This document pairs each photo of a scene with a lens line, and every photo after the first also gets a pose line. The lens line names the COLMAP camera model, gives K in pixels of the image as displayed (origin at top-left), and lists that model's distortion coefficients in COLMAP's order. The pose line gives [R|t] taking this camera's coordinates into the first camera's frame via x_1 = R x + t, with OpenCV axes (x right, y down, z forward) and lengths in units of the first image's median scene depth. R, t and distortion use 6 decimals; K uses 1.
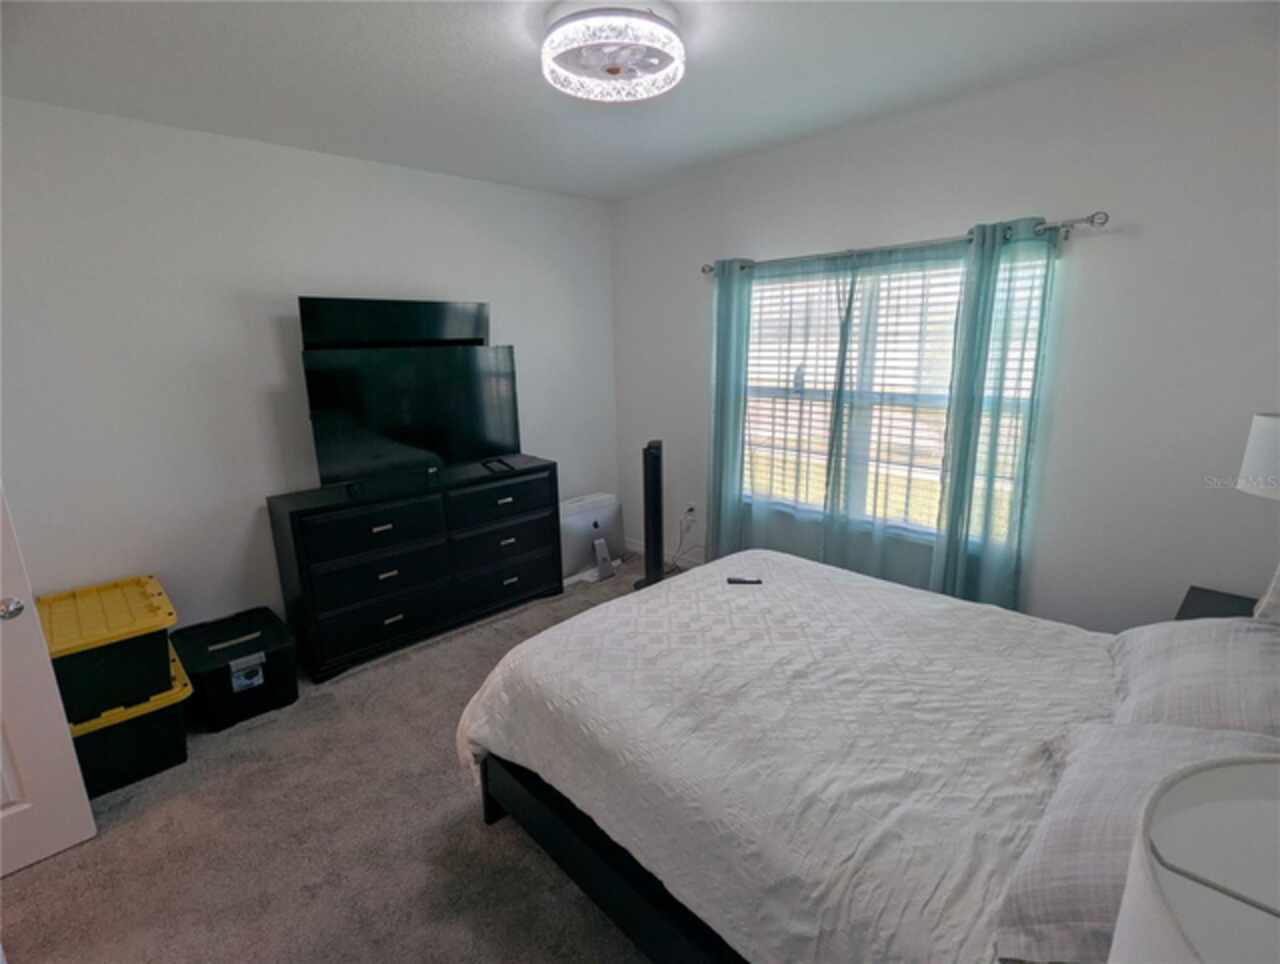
lens RADIAL K [[606.8, 0, 640.0], [0, 606.8, 482.0], [0, 0, 1]] dist [0.000526, 0.000604]
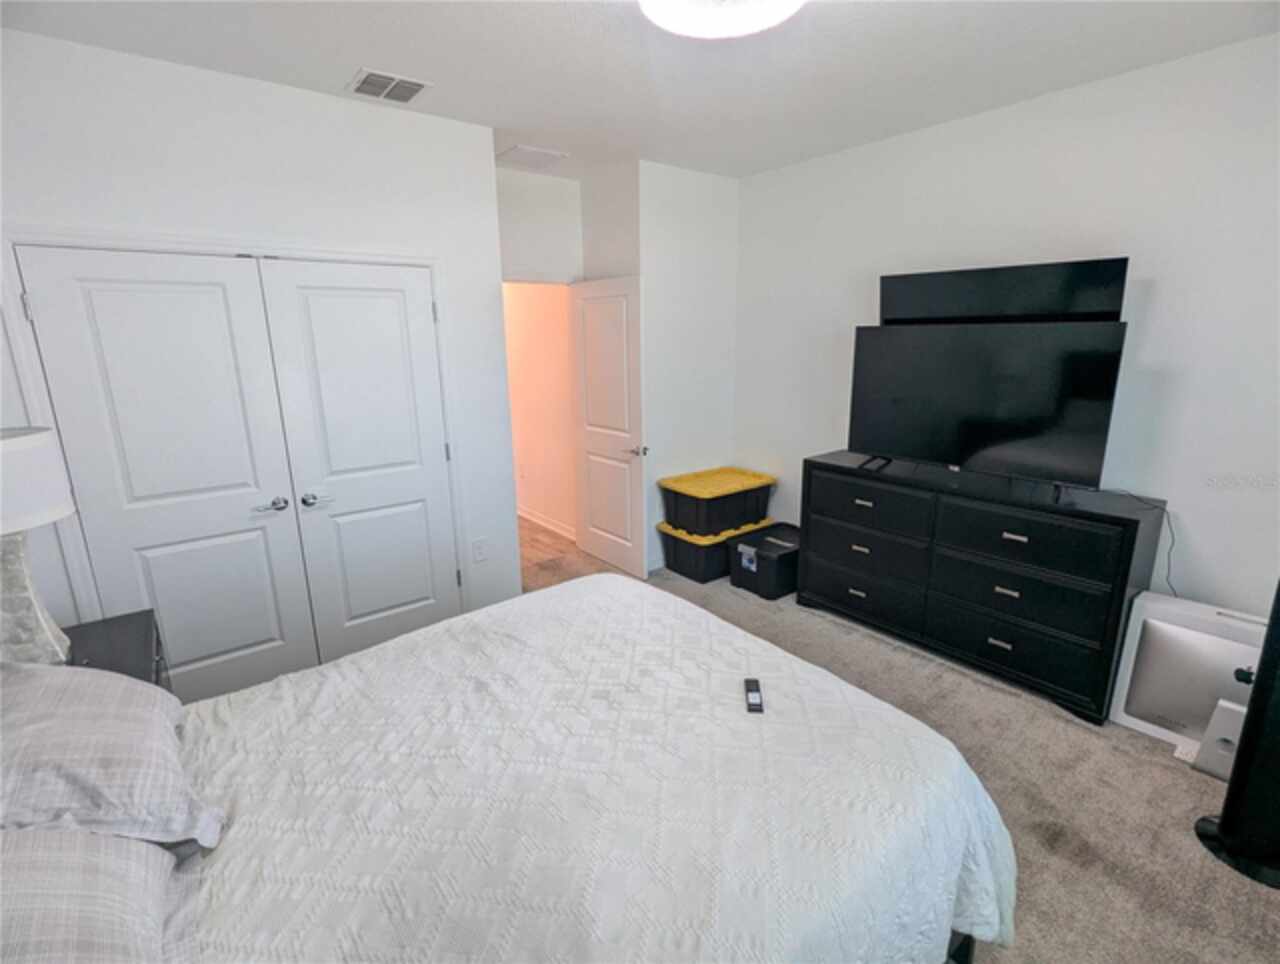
lens RADIAL K [[606.8, 0, 640.0], [0, 606.8, 482.0], [0, 0, 1]] dist [0.000526, 0.000604]
pose [[-0.102727, 0.259420, -0.960286, 0.688028], [-0.208255, 0.938389, 0.275783, -0.187515], [0.972665, 0.228315, -0.042373, 0.787283]]
